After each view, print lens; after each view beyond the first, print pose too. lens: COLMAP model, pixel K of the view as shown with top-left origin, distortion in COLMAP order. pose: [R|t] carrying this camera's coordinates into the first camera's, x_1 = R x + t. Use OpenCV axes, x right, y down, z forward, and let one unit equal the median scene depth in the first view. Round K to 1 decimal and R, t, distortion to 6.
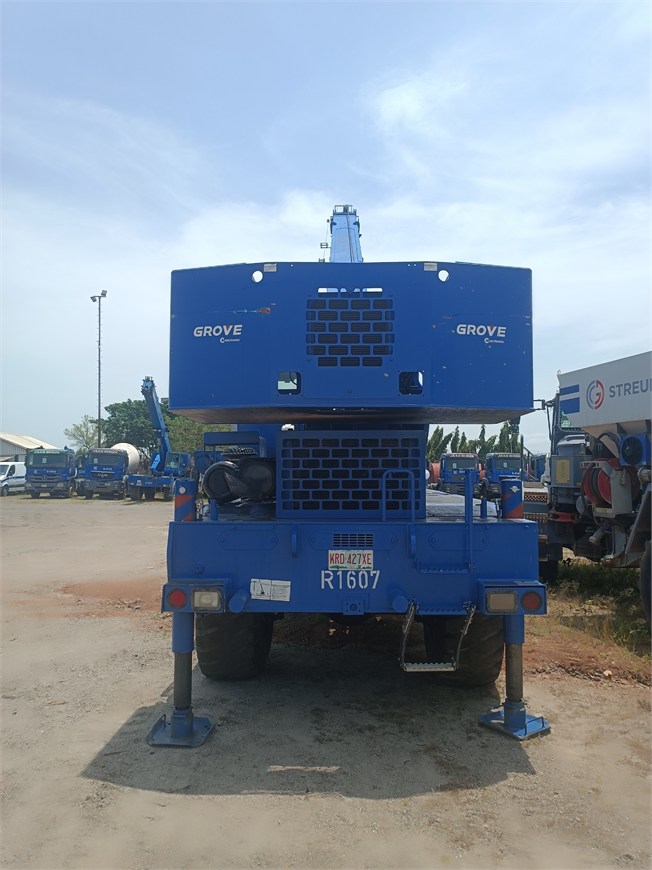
lens RADIAL K [[640.4, 0, 326.0], [0, 640.4, 435.0], [0, 0, 1]] dist [0.021646, -0.005187]
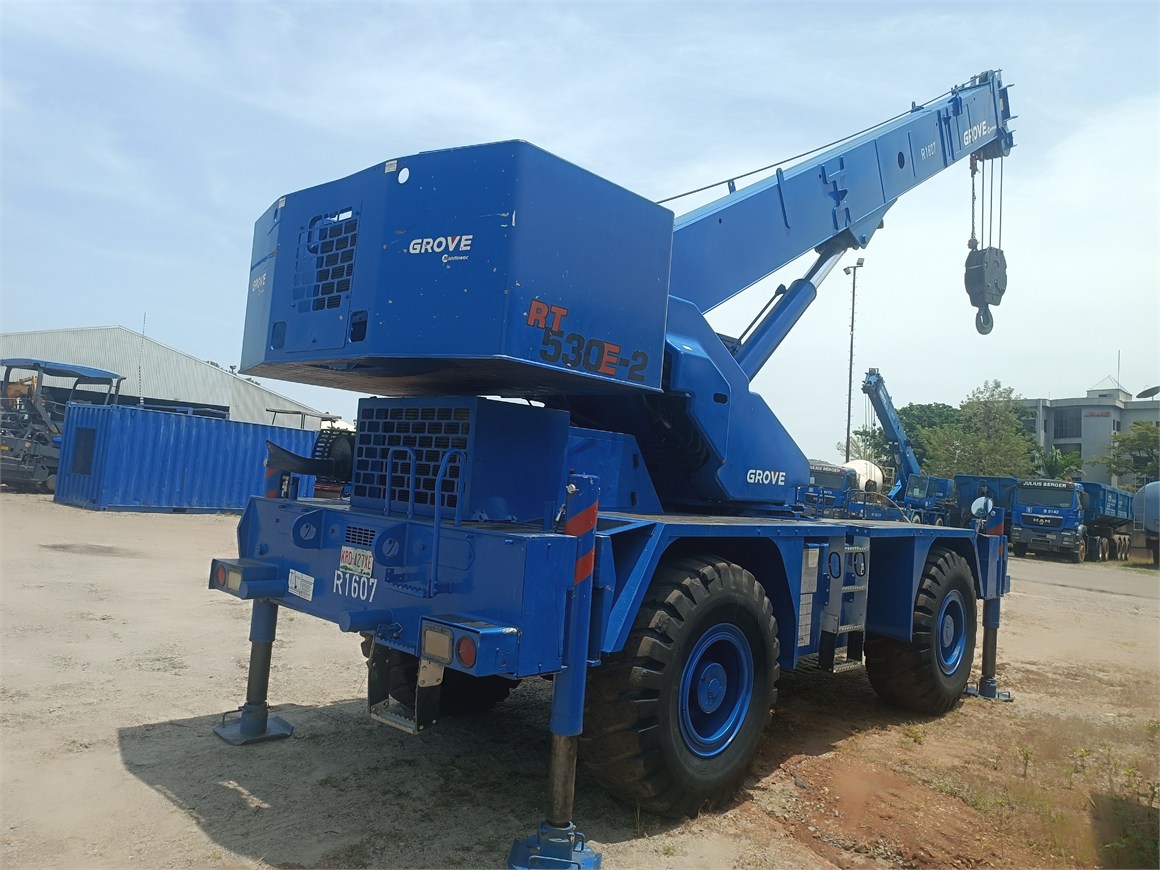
lens RADIAL K [[853.8, 0, 580.0], [0, 853.8, 435.0], [0, 0, 1]] dist [0.021646, -0.005187]
pose [[0.737555, 0.022671, -0.674906, 0.934896], [-0.038625, 0.999216, -0.008645, 0.041130], [0.674182, 0.032444, 0.737853, 0.413512]]
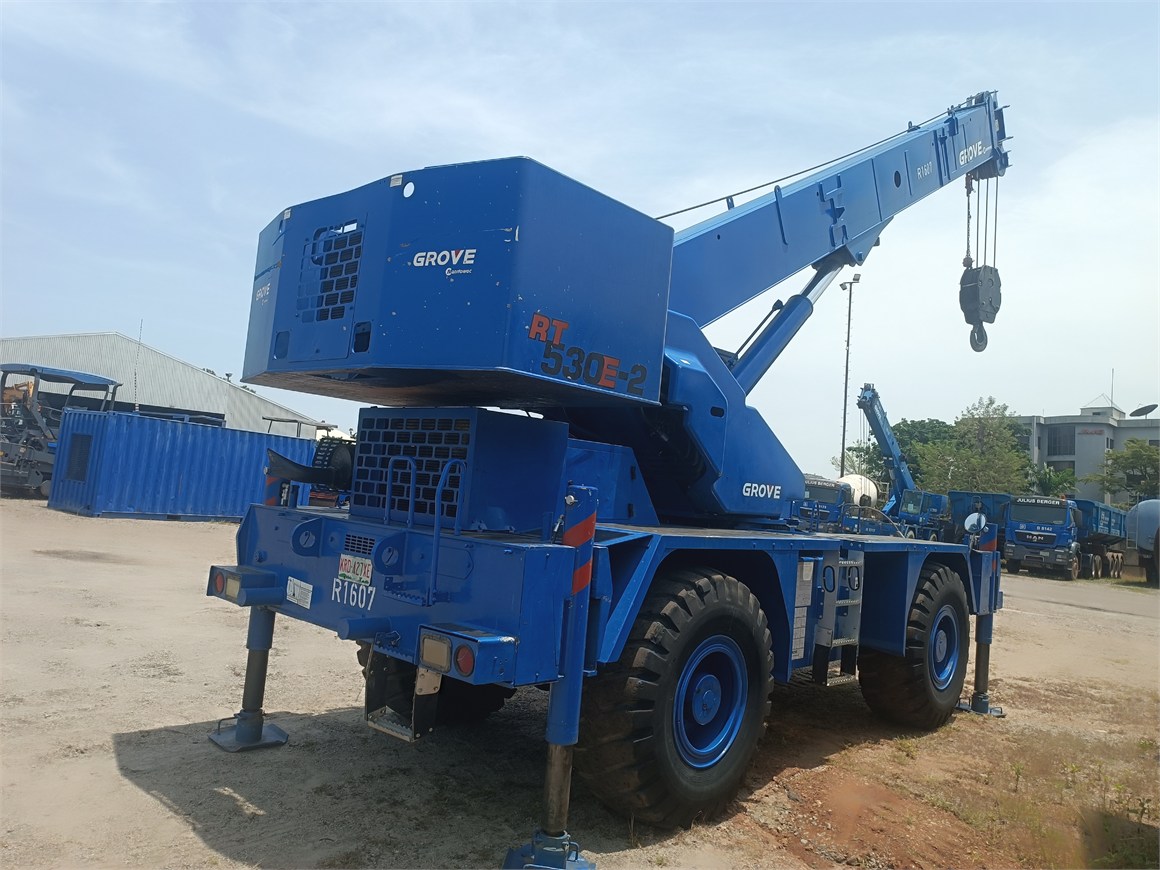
lens RADIAL K [[853.8, 0, 580.0], [0, 853.8, 435.0], [0, 0, 1]] dist [0.021646, -0.005187]
pose [[0.740780, 0.022288, -0.671378, 0.940190], [-0.050410, 0.998476, -0.022474, 0.041140], [0.669853, 0.050493, 0.740775, 0.402056]]
